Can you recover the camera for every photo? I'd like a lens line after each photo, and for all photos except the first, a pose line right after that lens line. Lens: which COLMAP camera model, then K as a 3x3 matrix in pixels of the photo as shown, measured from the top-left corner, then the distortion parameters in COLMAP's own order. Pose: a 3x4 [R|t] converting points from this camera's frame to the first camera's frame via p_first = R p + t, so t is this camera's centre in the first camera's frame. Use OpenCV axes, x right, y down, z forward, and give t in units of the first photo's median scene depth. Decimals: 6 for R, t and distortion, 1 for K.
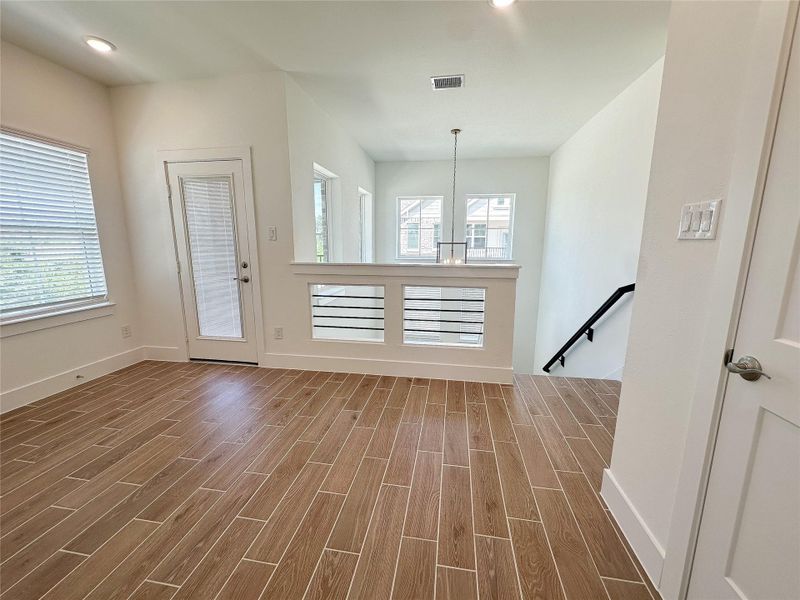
lens RADIAL K [[325.3, 0, 398.4], [0, 325.3, 298.4], [0, 0, 1]] dist [-0.002157, -0.000322]
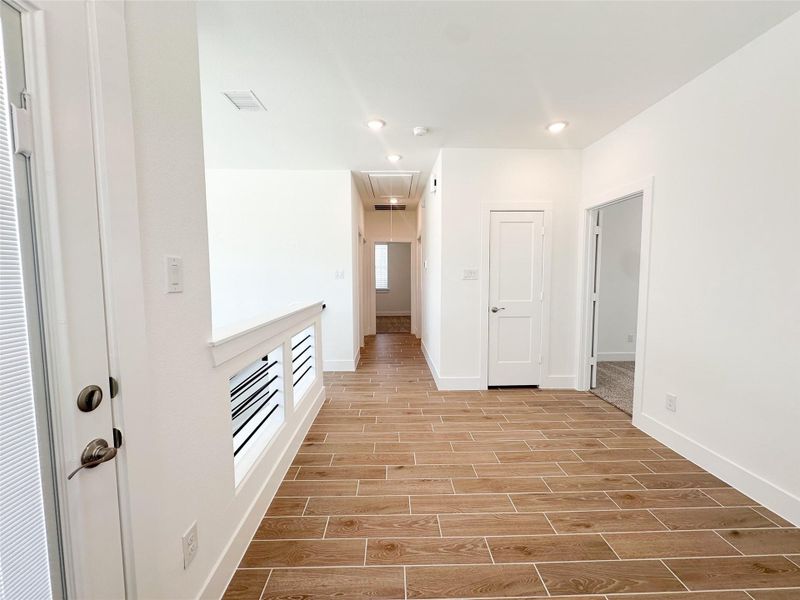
lens RADIAL K [[325.3, 0, 399.1], [0, 325.3, 300.8], [0, 0, 1]] dist [-0.002157, -0.000322]
pose [[-0.201636, -0.081017, 0.976104, -1.094918], [0.169743, 0.978603, 0.116288, -0.235668], [-0.964640, 0.189134, -0.183570, 1.164973]]
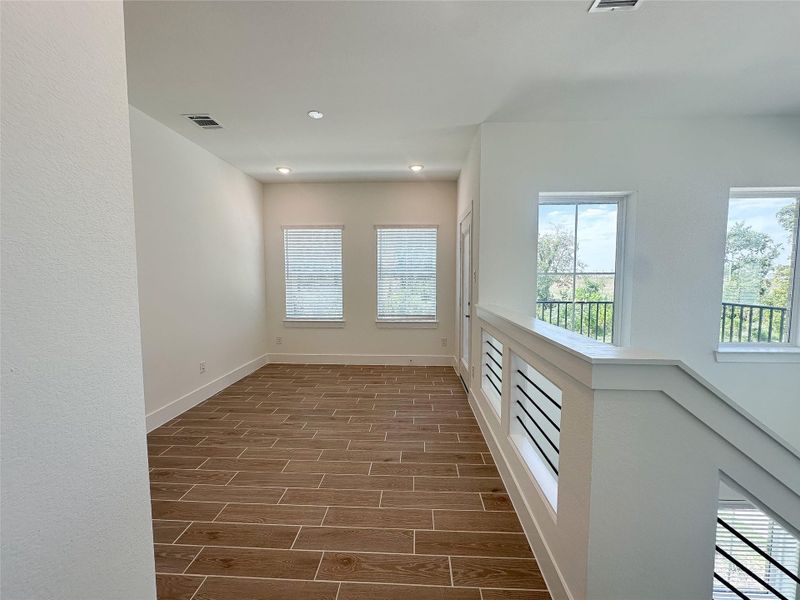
lens RADIAL K [[325.3, 0, 397.8], [0, 325.3, 299.0], [0, 0, 1]] dist [-0.002157, -0.000322]
pose [[0.120997, 0.063447, -0.990623, 0.881906], [-0.171396, 0.984302, 0.042107, -0.176899], [0.977744, 0.164694, 0.129973, 0.880623]]
